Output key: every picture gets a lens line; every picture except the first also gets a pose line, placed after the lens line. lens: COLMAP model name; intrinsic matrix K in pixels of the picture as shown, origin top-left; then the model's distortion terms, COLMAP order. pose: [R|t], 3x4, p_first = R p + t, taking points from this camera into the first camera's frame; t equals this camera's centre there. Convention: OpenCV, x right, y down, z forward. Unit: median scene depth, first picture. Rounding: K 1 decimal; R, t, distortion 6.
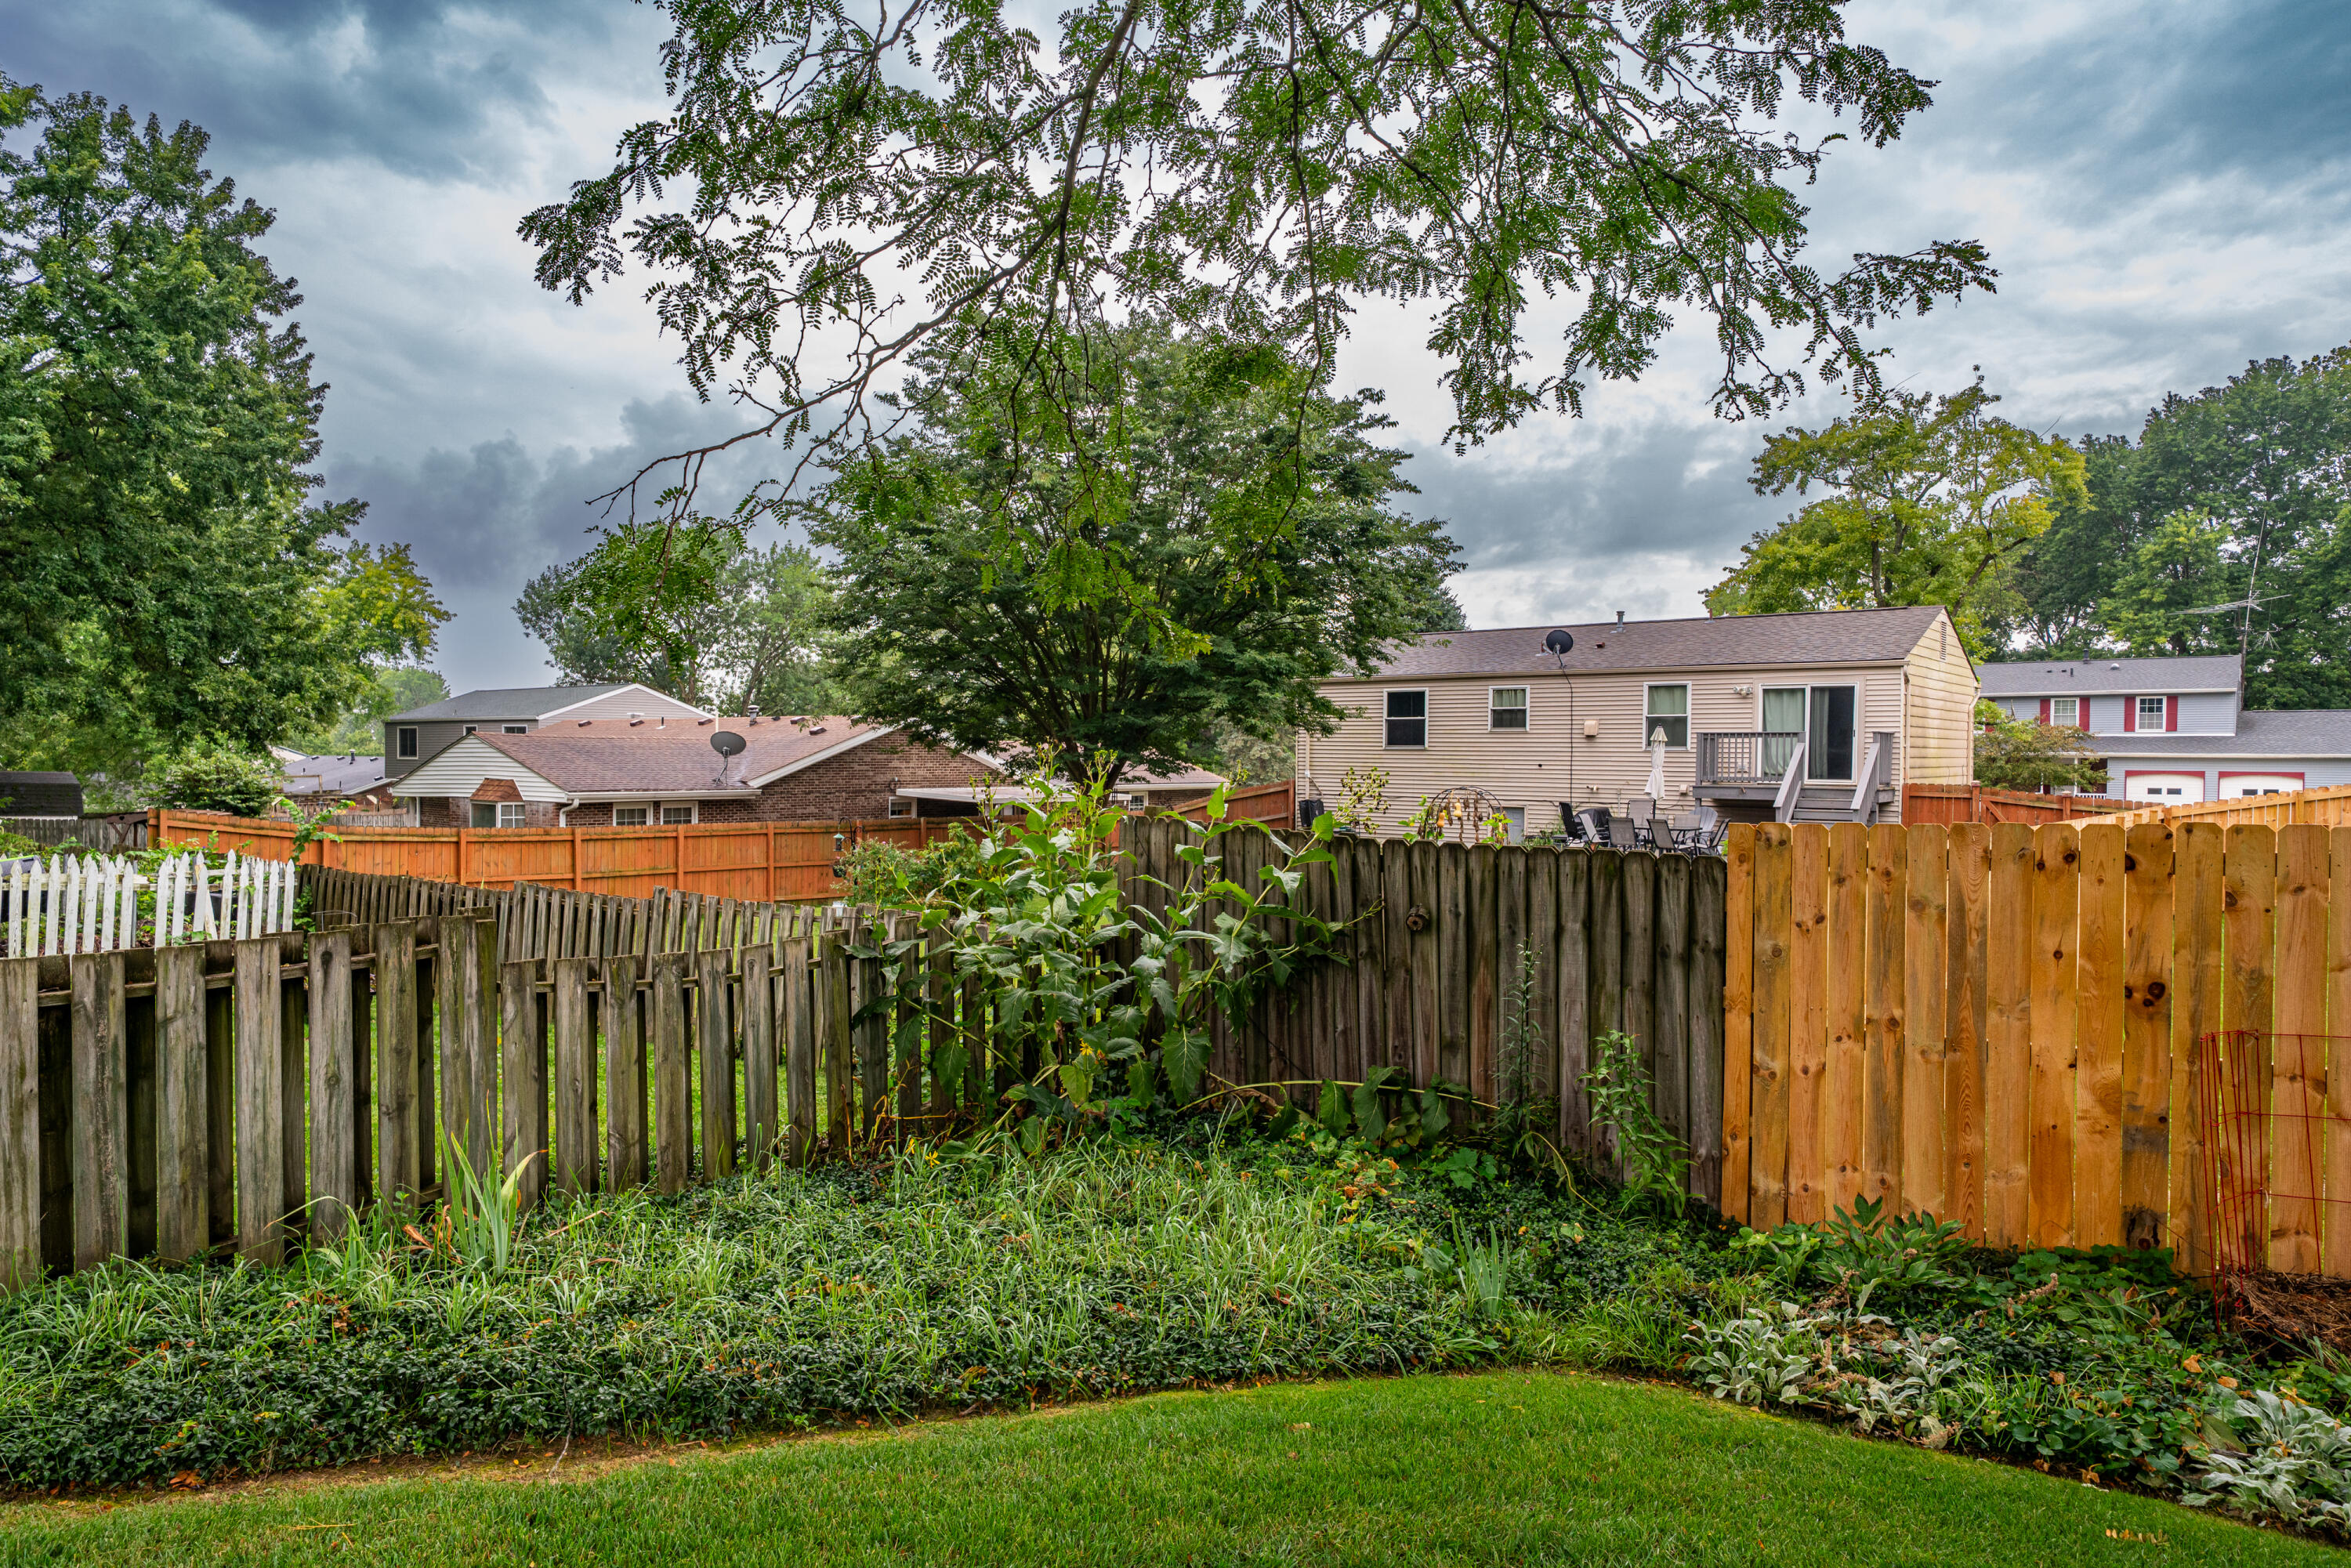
lens RADIAL K [[1612.2, 0, 1175.5], [0, 1612.2, 784.0], [0, 0, 1]] dist [-0.037455, -0.000813]
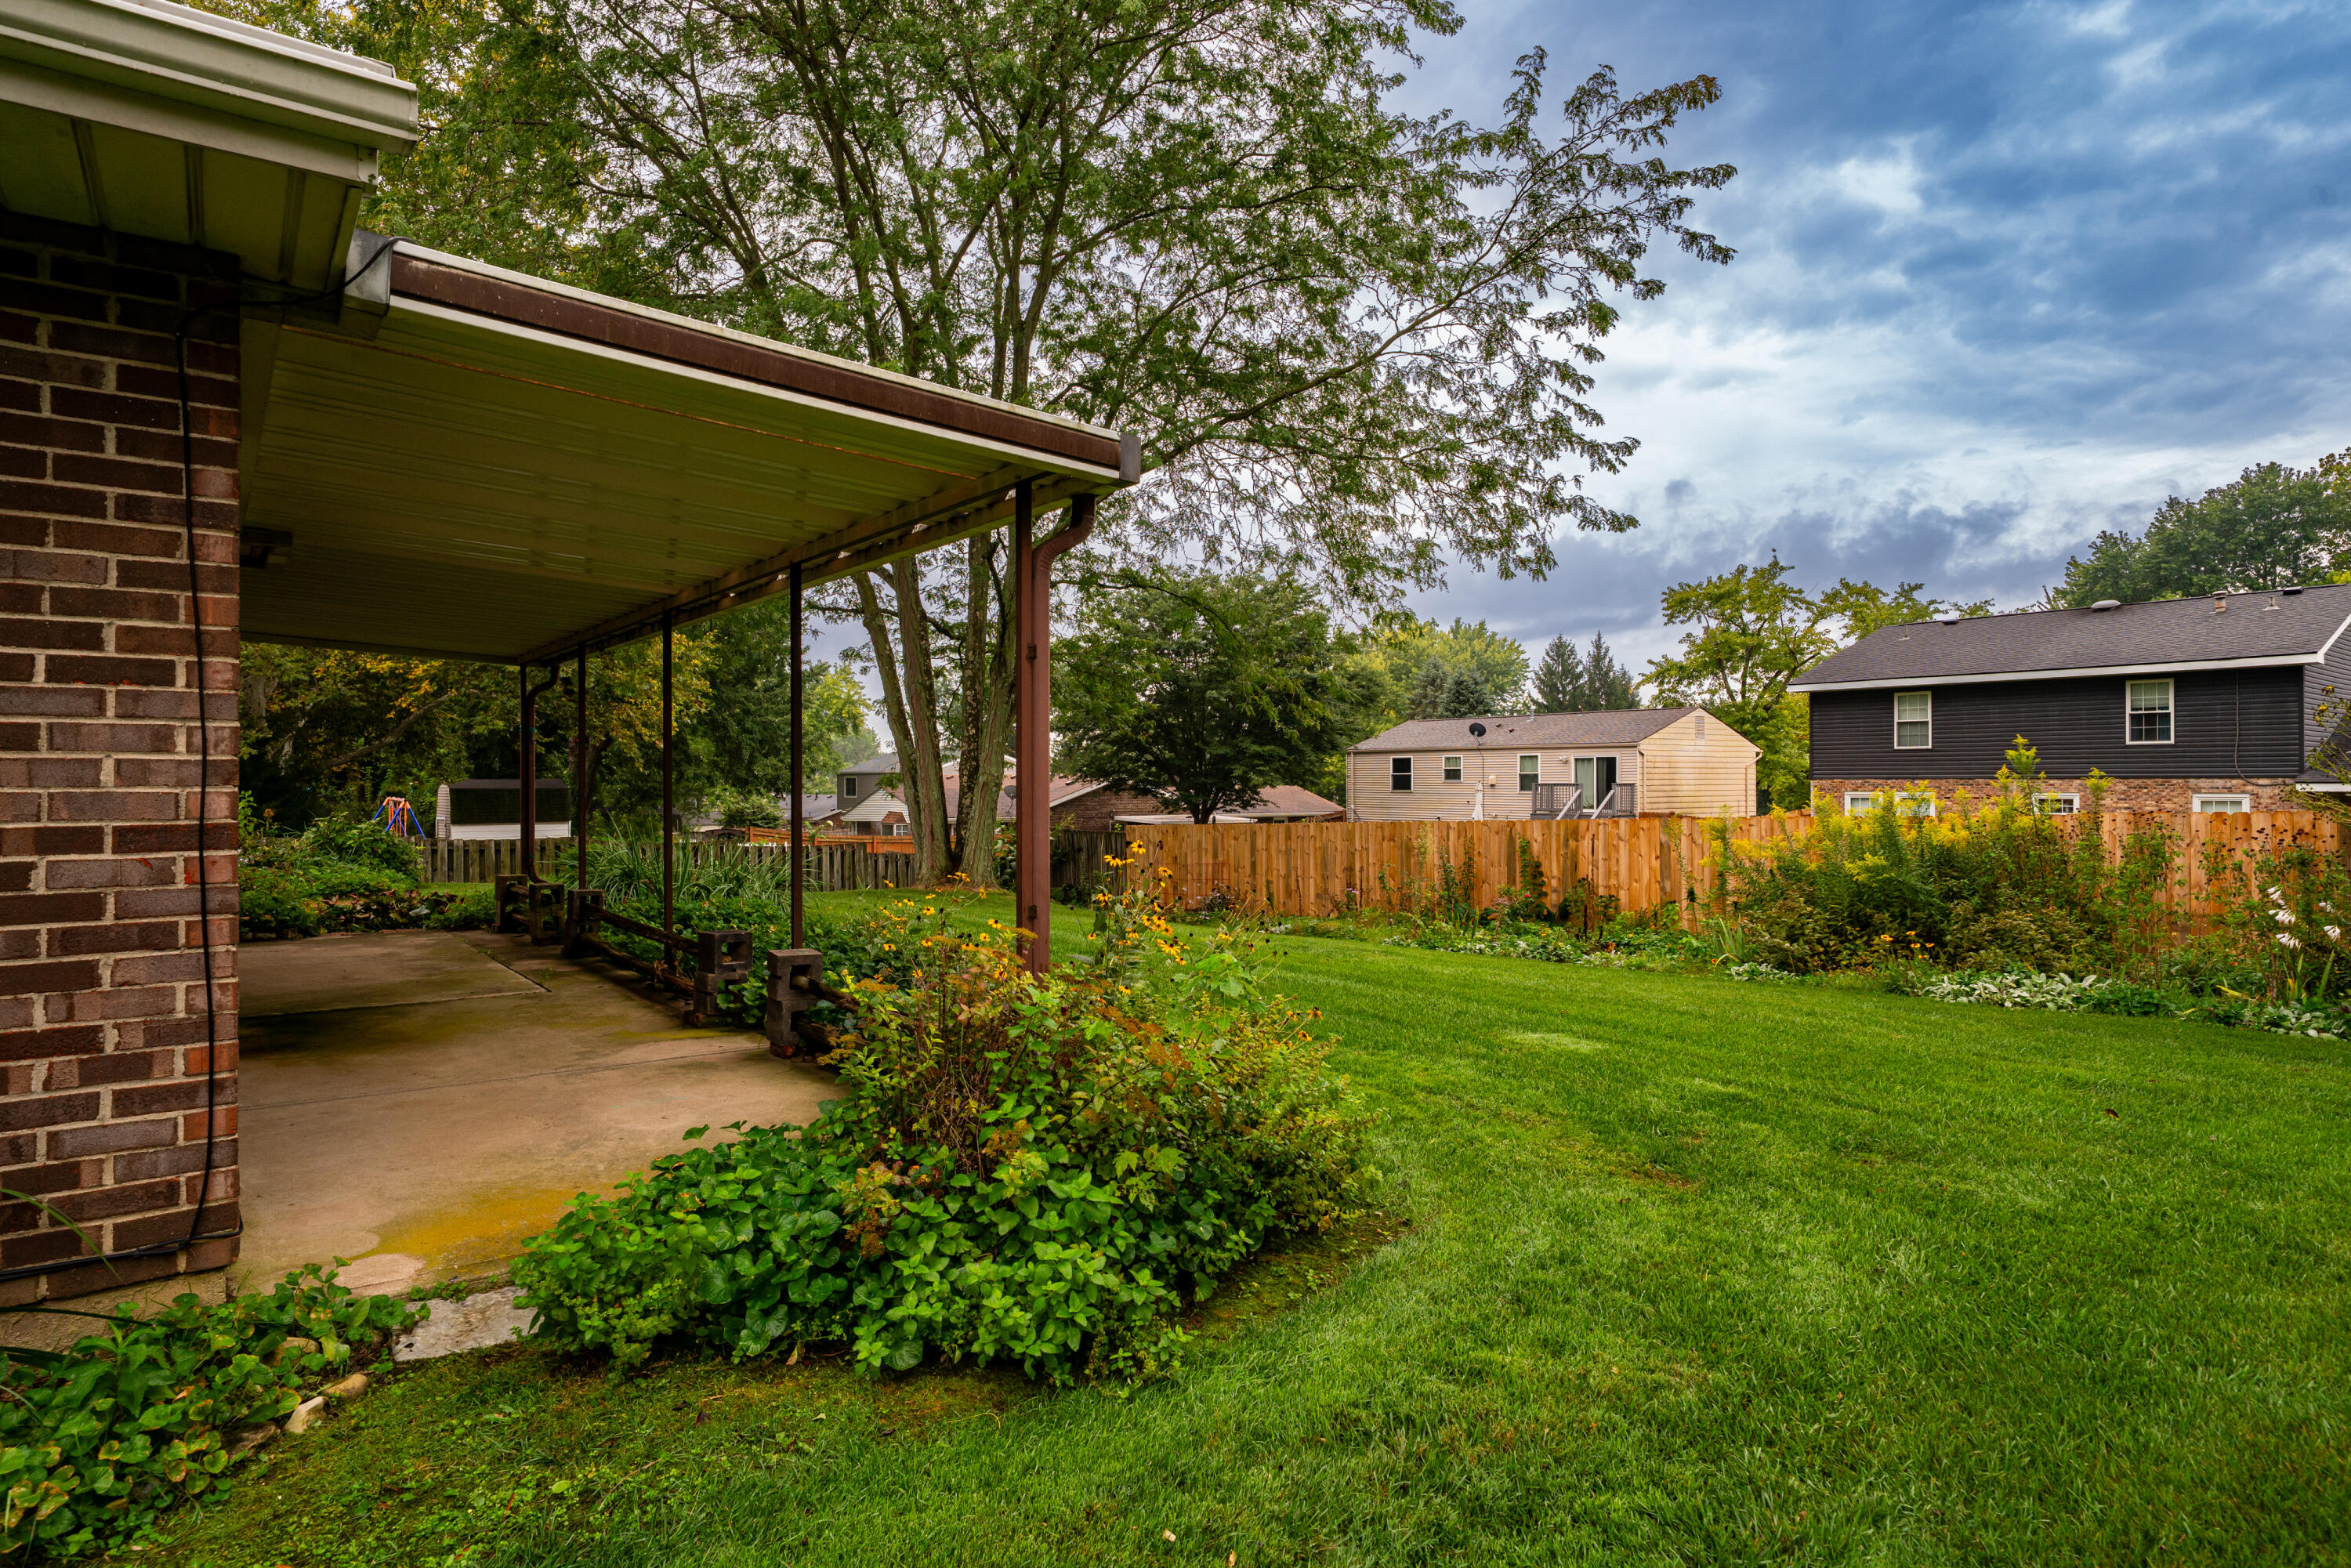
lens RADIAL K [[1162.4, 0, 1175.5], [0, 1162.4, 784.0], [0, 0, 1]] dist [0.002727, 0.000451]
pose [[0.984657, -0.007724, -0.174329, 0.136015], [0.003729, 0.999723, -0.023232, -0.002612], [0.174460, 0.022226, 0.984413, -0.283420]]
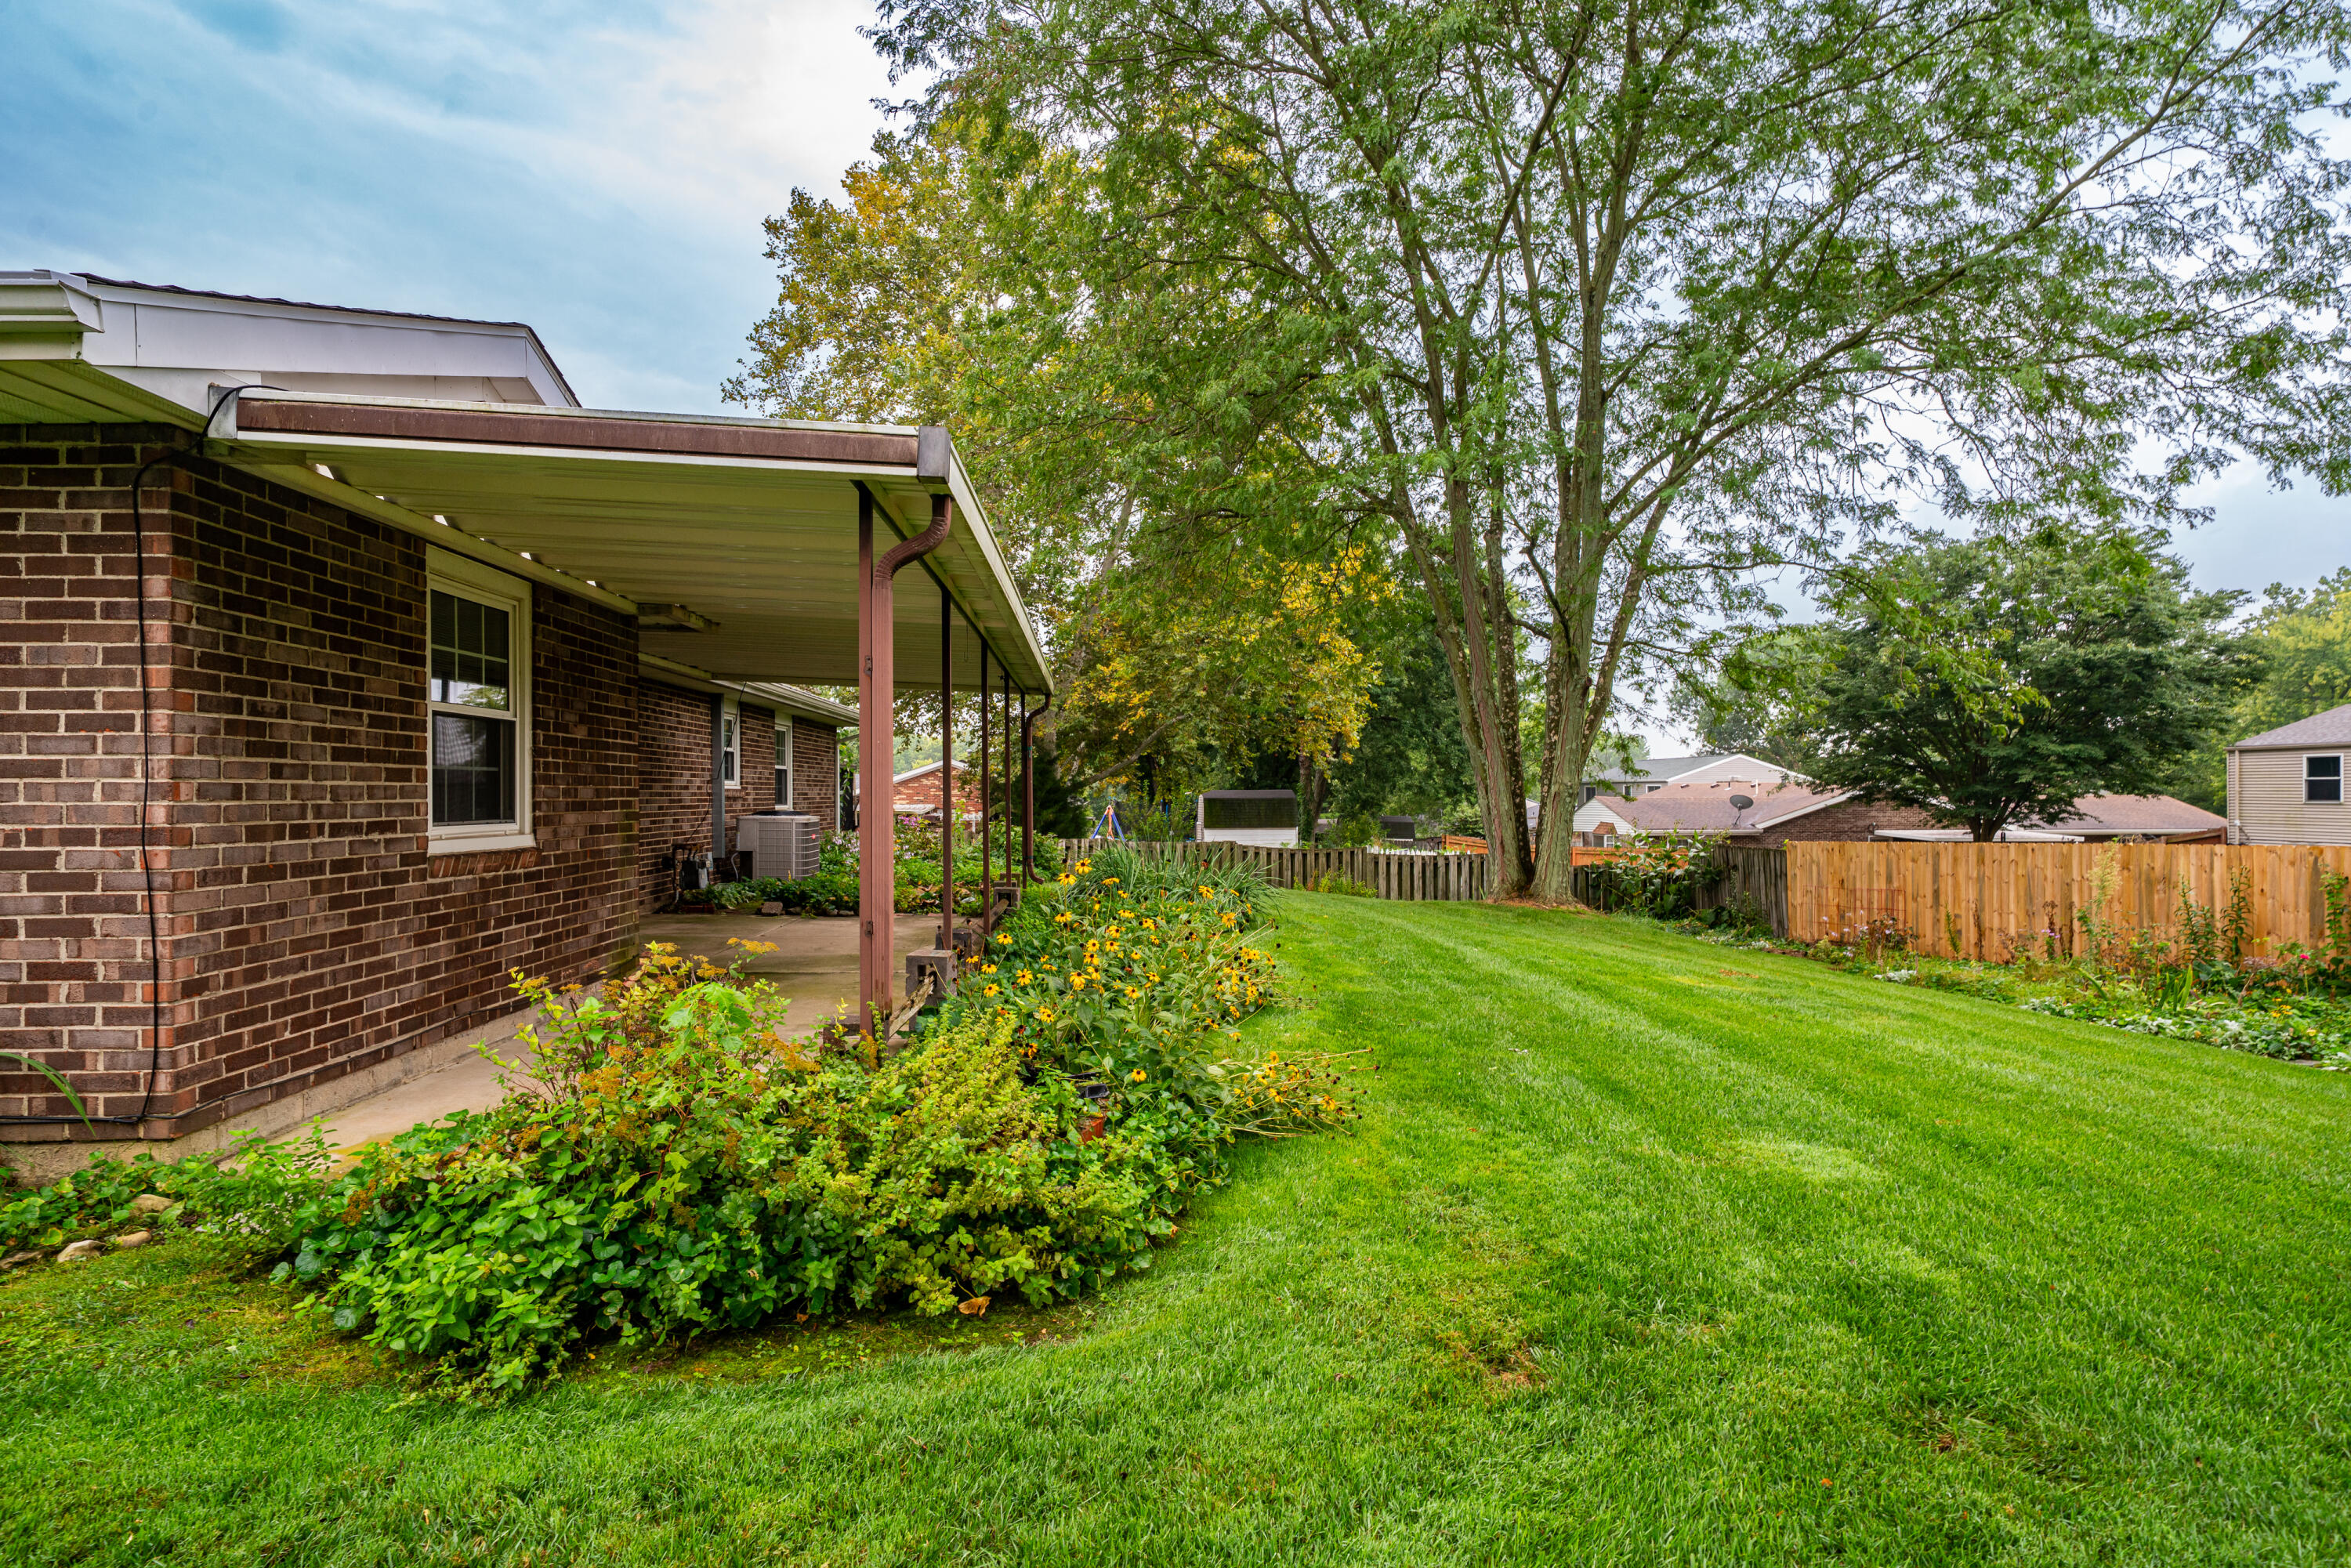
lens RADIAL K [[1172.8, 0, 1232.8], [0, 1172.8, 802.7], [0, 0, 1]] dist [0.003531, 0.000577]
pose [[0.727886, -0.003131, -0.685691, 0.171093], [-0.008385, 0.999874, -0.013467, -0.003122], [0.685647, 0.015552, 0.727768, -0.257802]]
